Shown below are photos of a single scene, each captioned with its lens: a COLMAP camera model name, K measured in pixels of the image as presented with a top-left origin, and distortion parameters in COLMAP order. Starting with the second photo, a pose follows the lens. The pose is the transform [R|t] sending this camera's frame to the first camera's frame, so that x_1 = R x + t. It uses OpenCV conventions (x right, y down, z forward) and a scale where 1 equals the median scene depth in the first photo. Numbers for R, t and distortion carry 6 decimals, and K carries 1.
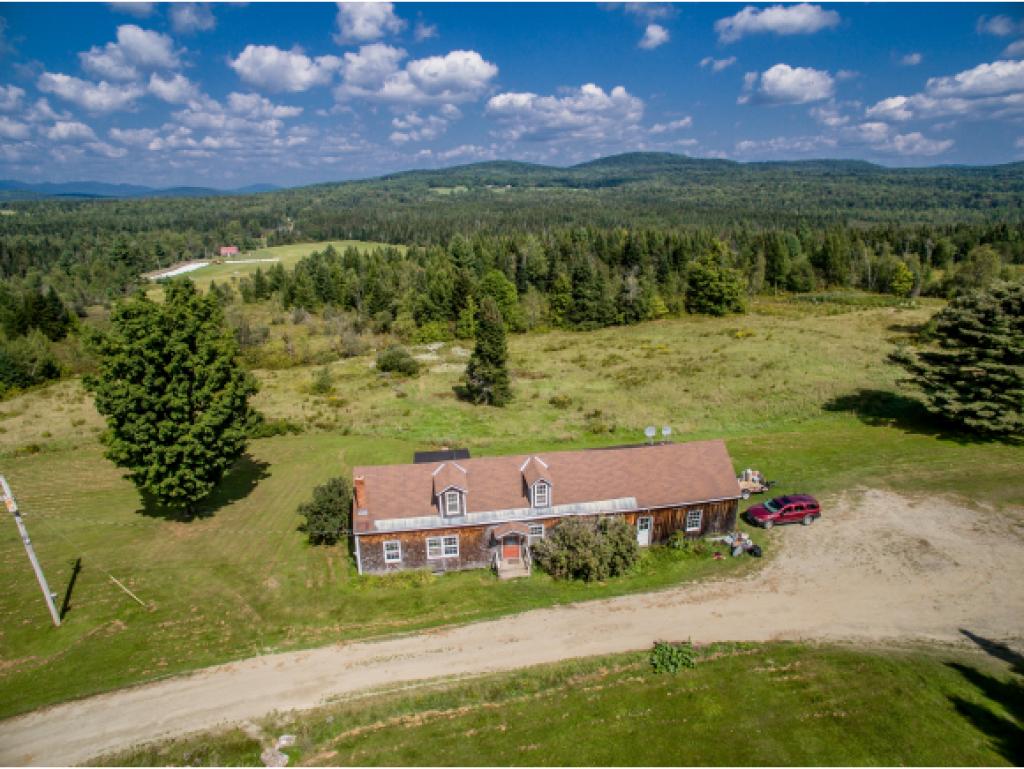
lens RADIAL K [[599.9, 0, 508.3], [0, 599.9, 379.2], [0, 0, 1]] dist [-0.121591, 0.089079]
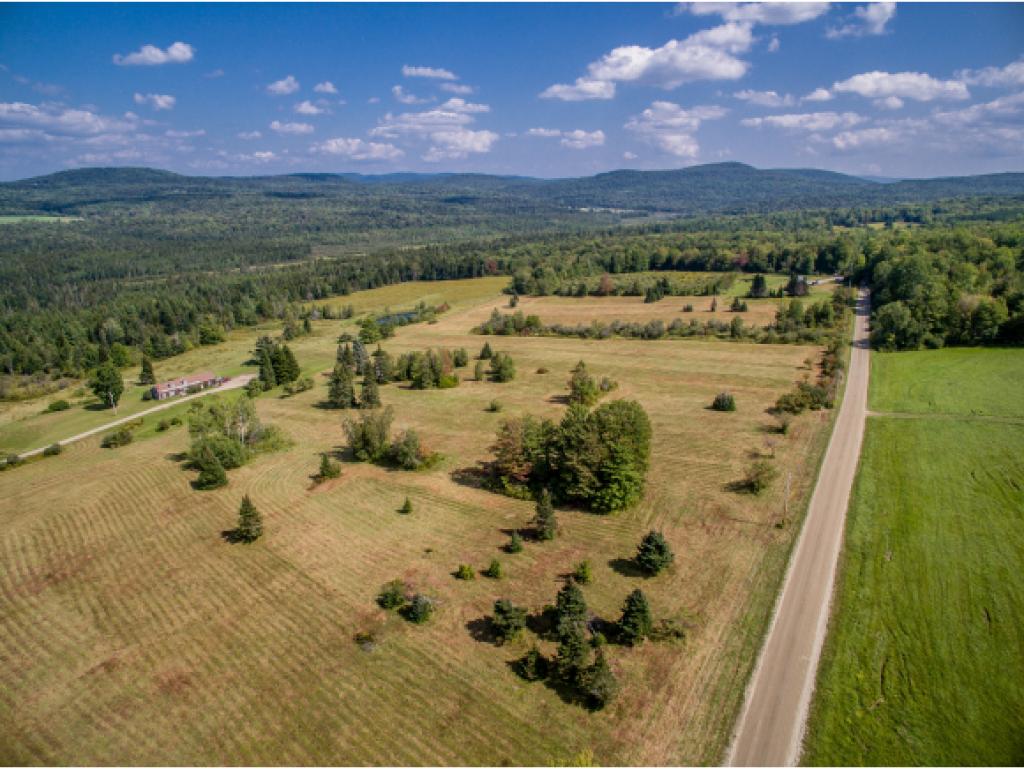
lens RADIAL K [[599.9, 0, 508.3], [0, 599.9, 379.2], [0, 0, 1]] dist [-0.121591, 0.089079]
pose [[0.709459, -0.207621, 0.673469, -0.430321], [0.211695, 0.974270, 0.077345, 0.100481], [-0.672200, 0.087697, 0.735158, -1.526688]]
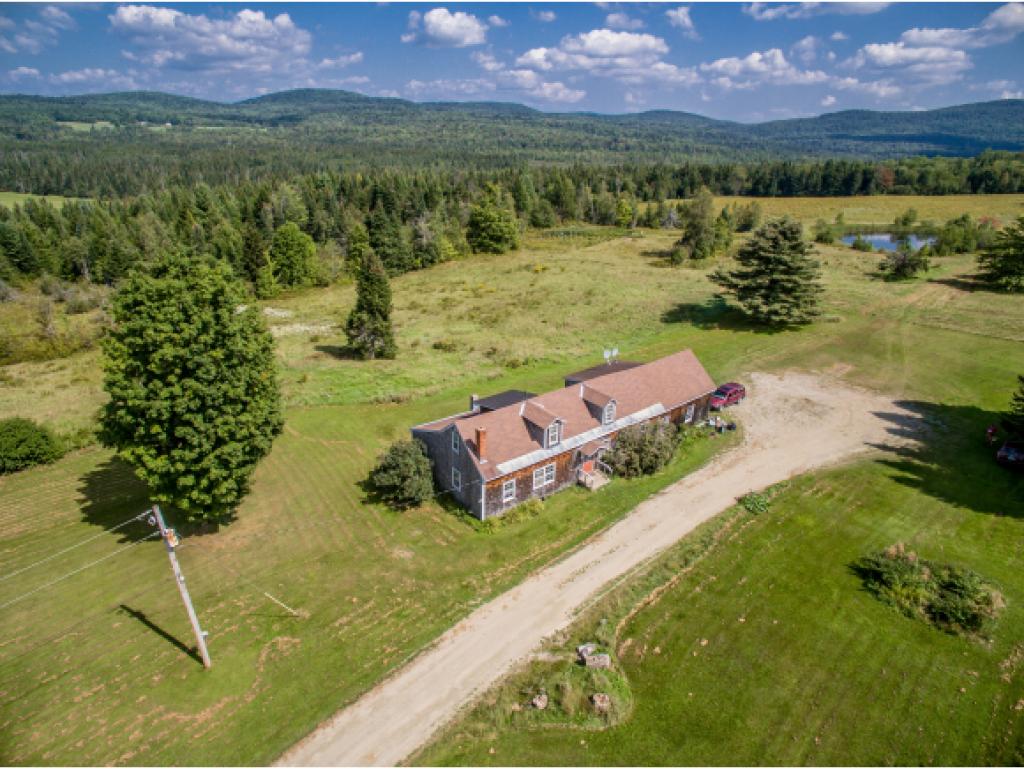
lens RADIAL K [[599.9, 0, 508.3], [0, 599.9, 379.2], [0, 0, 1]] dist [-0.121591, 0.089079]
pose [[0.873084, -0.158673, 0.461029, -0.155895], [0.115346, 0.985941, 0.120894, -0.009507], [-0.473730, -0.052373, 0.879112, 0.012620]]
